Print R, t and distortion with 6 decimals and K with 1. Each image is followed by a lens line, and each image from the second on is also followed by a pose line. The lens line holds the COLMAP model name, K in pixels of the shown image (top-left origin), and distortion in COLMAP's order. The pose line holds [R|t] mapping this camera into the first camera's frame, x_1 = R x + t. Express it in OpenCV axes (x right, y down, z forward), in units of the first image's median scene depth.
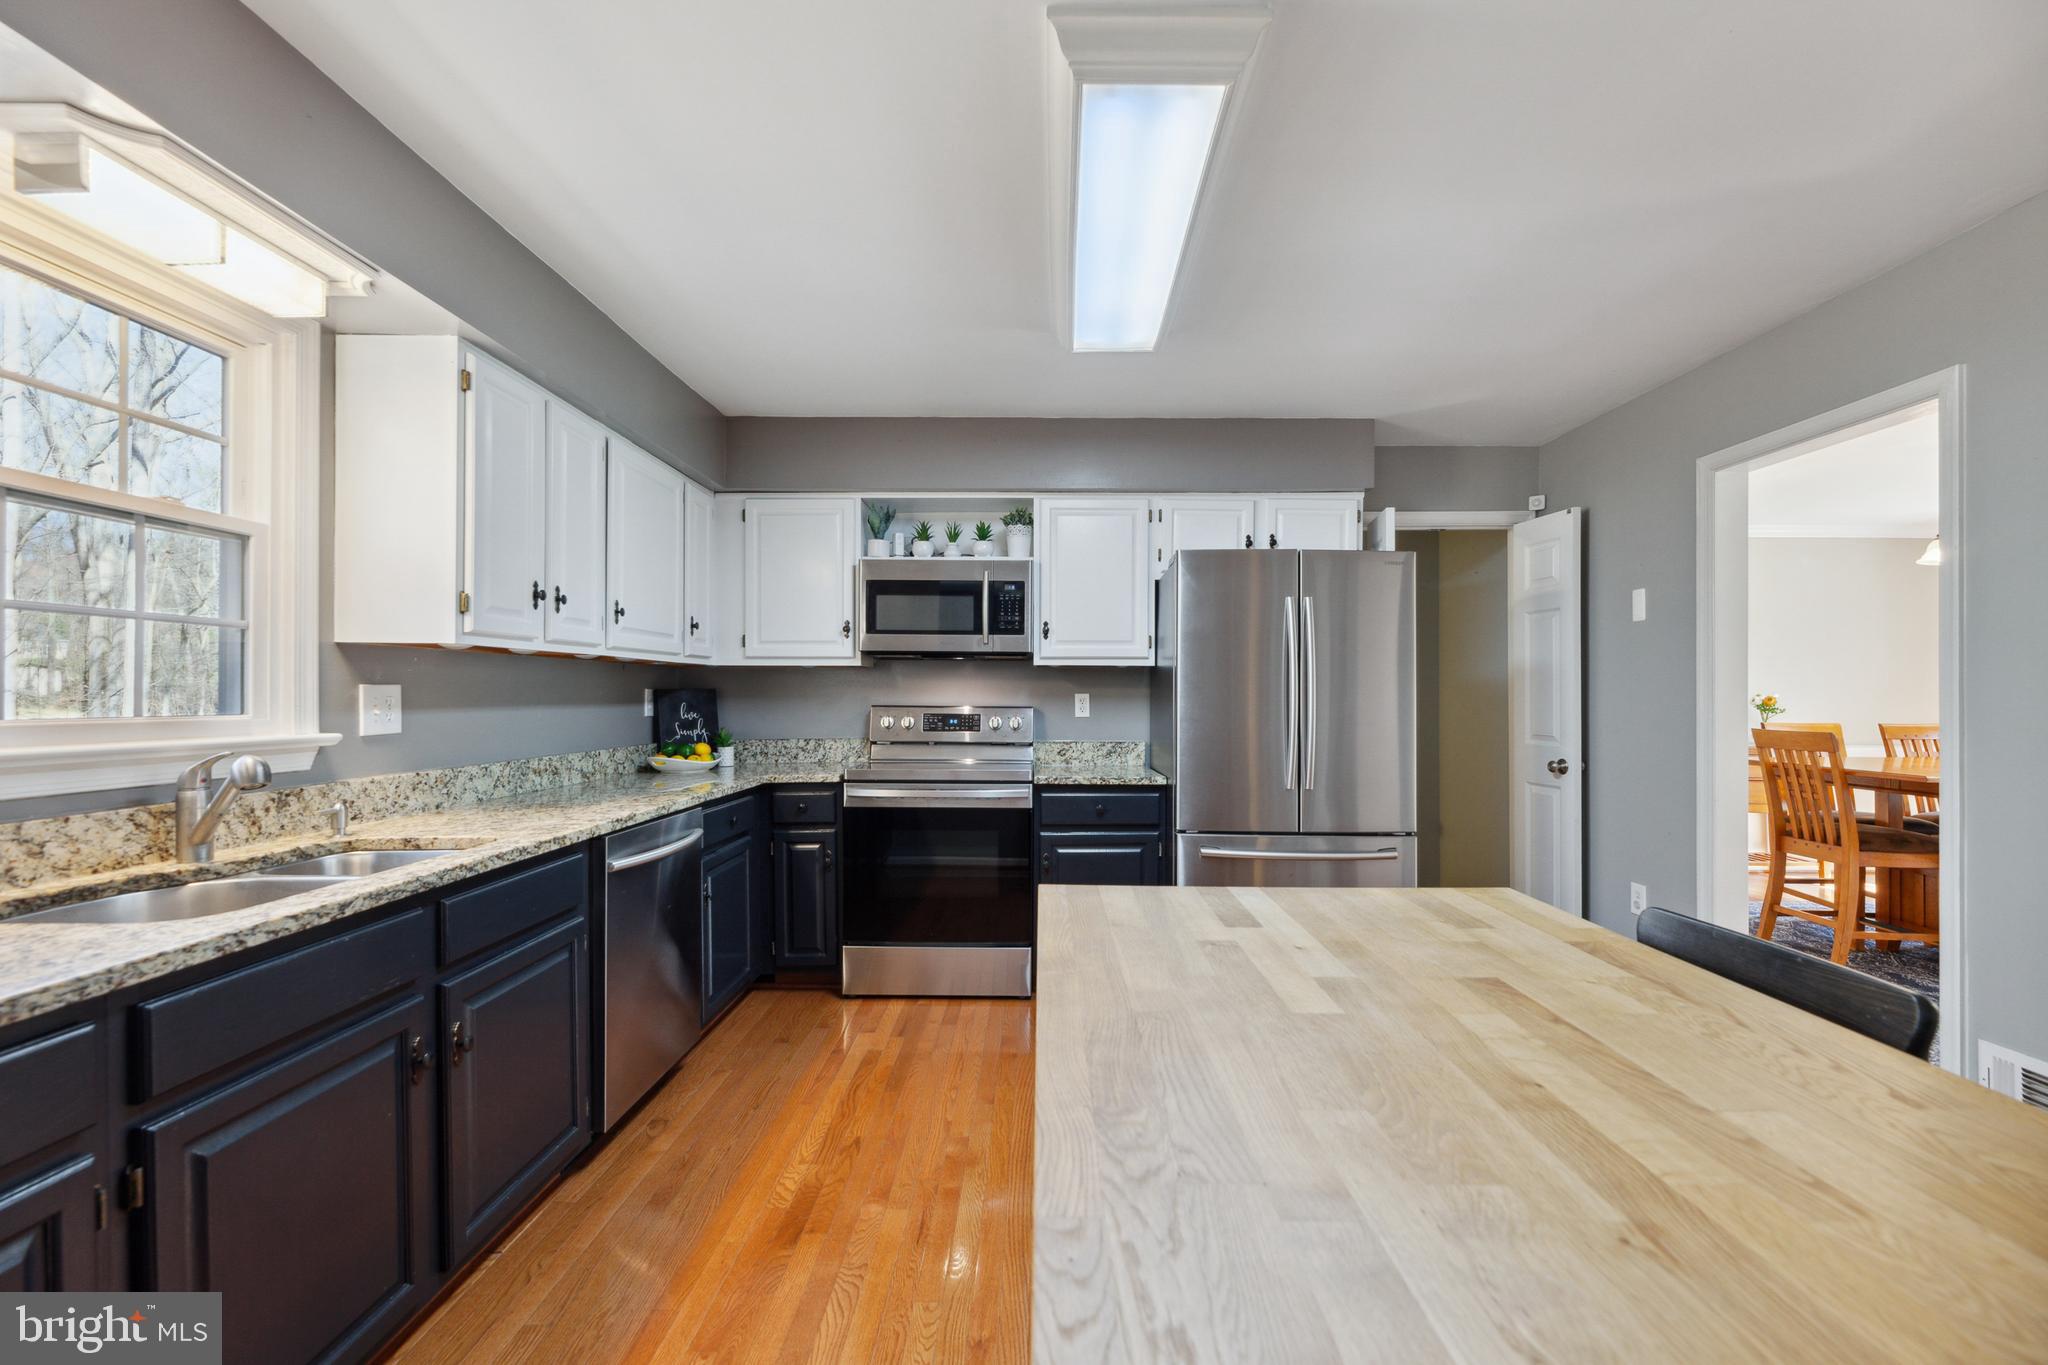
lens RADIAL K [[844.9, 0, 1032.4], [0, 844.9, 690.1], [0, 0, 1]] dist [0.002537, 0.000175]
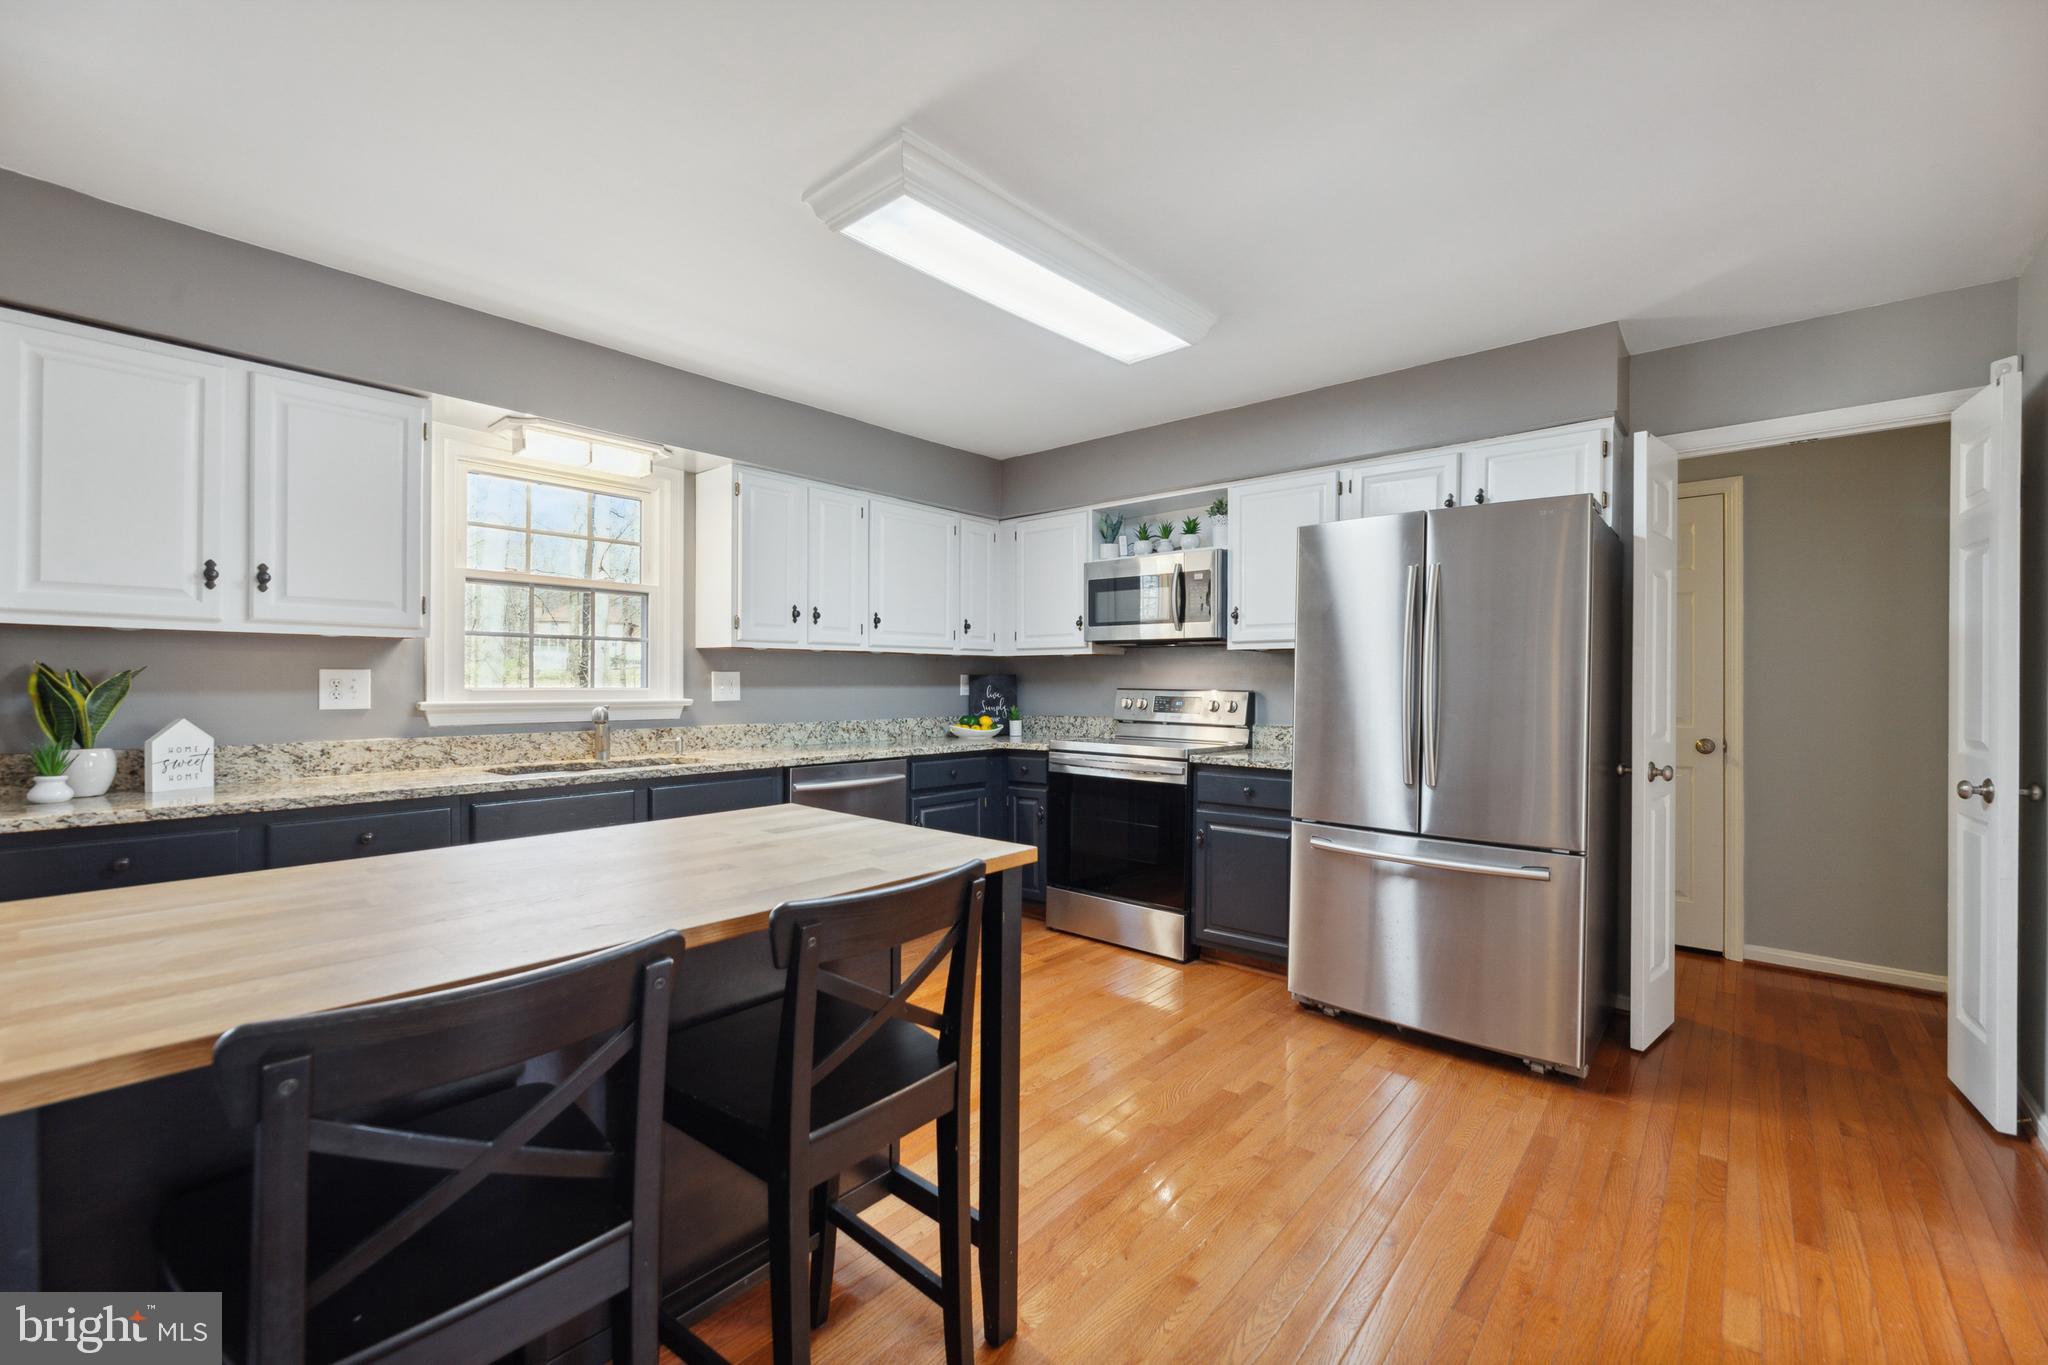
lens RADIAL K [[844.9, 0, 1037.8], [0, 844.9, 681.1], [0, 0, 1]] dist [0.002537, 0.000175]
pose [[0.762714, -0.000764, -0.646736, 0.507912], [0.002217, 0.999997, 0.001433, 0.007192], [0.646732, -0.002527, 0.762713, 0.064774]]
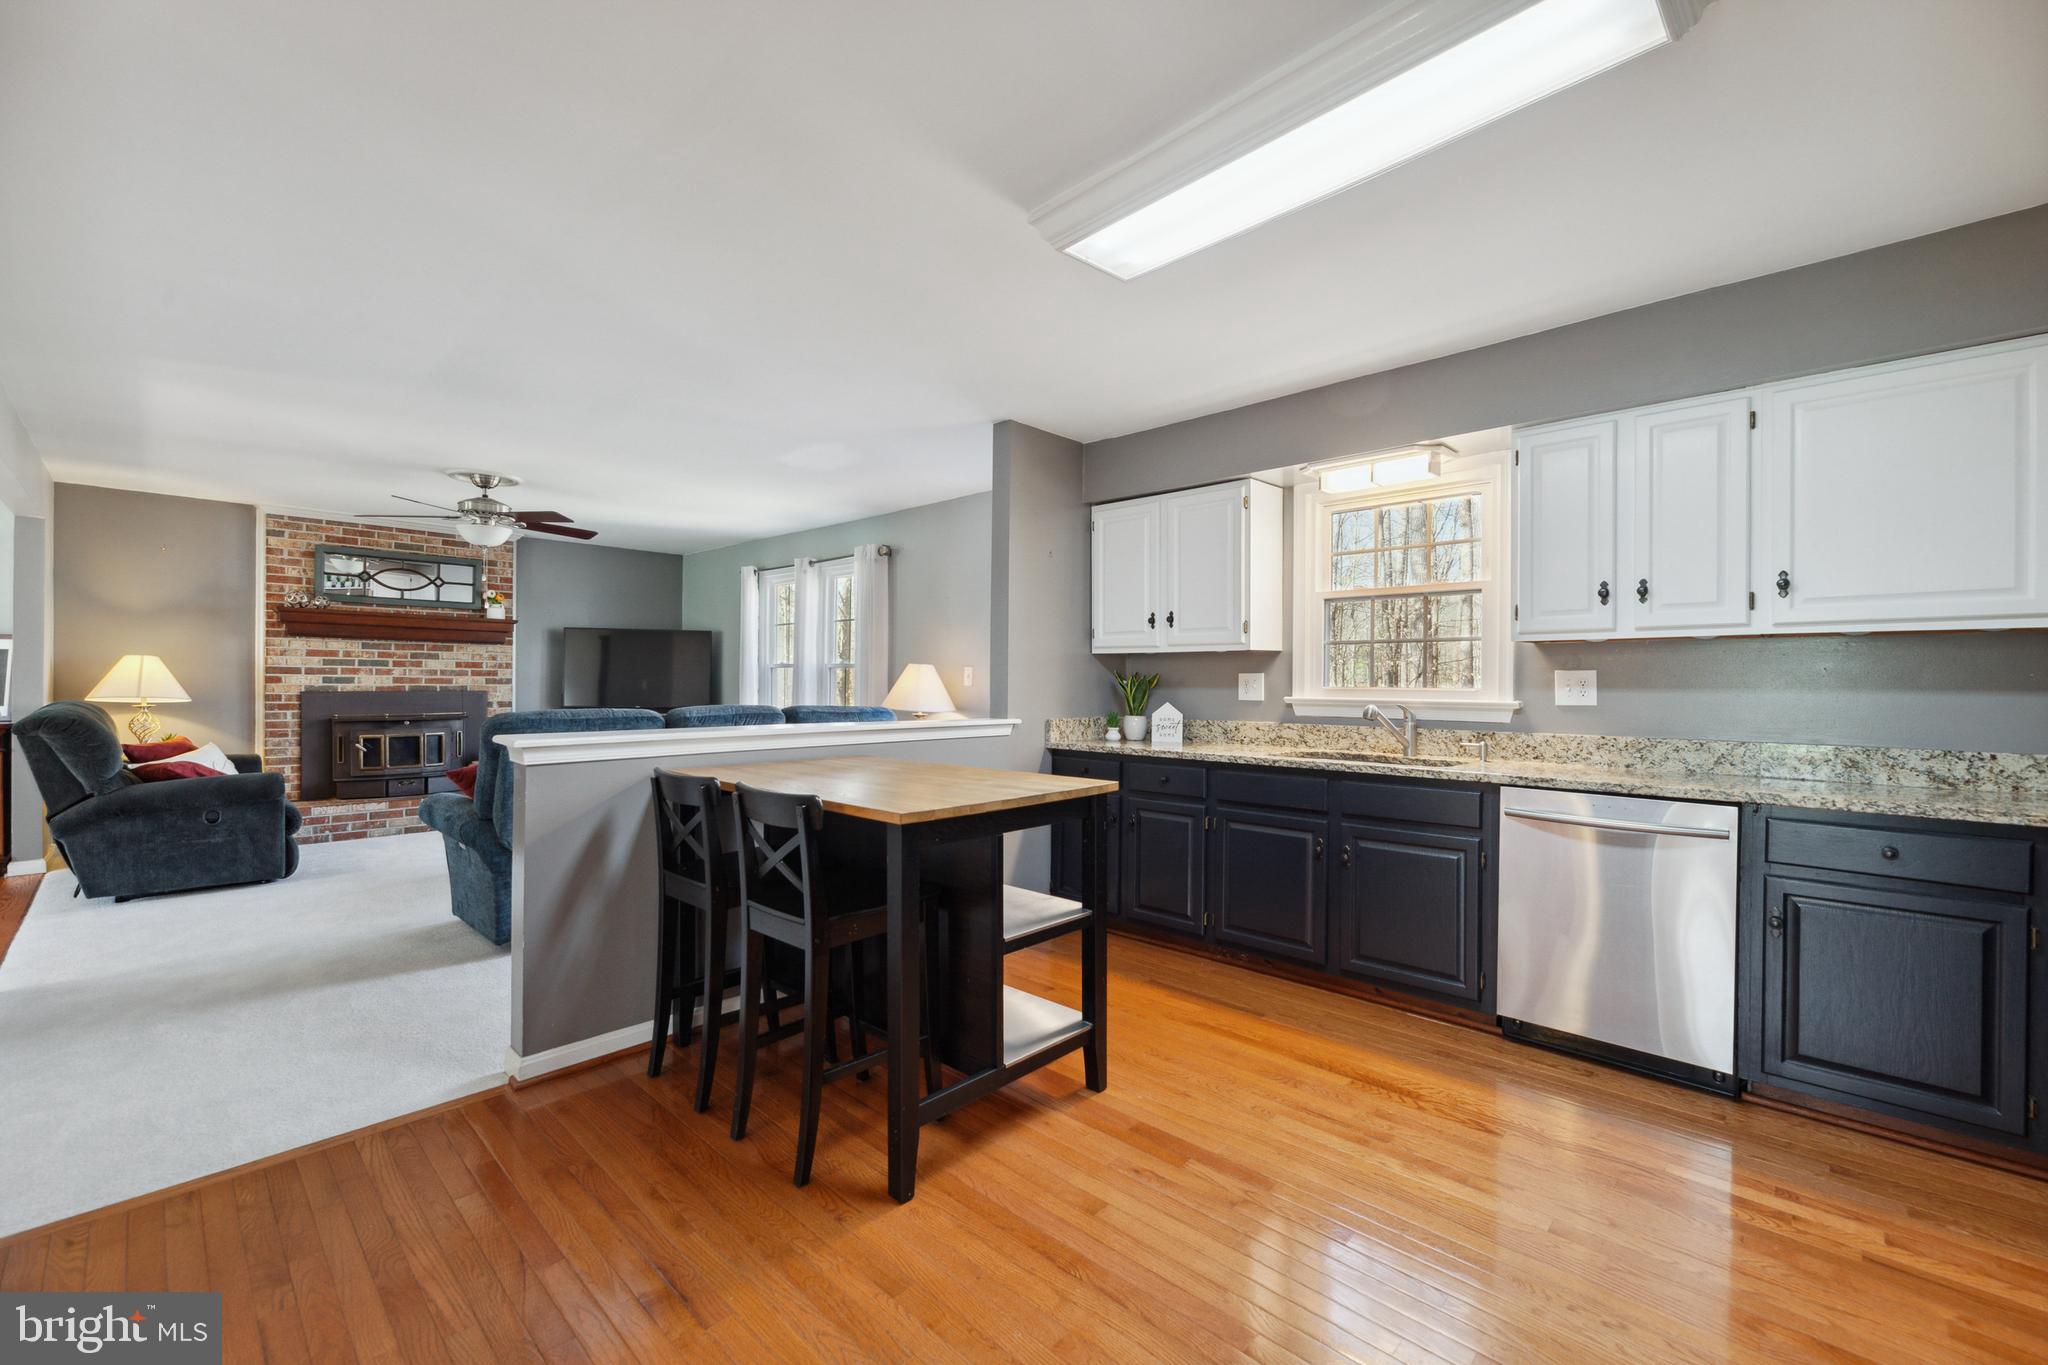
lens RADIAL K [[844.9, 0, 1015.6], [0, 844.9, 682.8], [0, 0, 1]] dist [0.002537, 0.000175]
pose [[-0.699637, -0.003667, -0.714489, 0.556694], [-0.002156, 0.999993, -0.003021, 0.012988], [0.714495, -0.000573, -0.699640, 0.821426]]
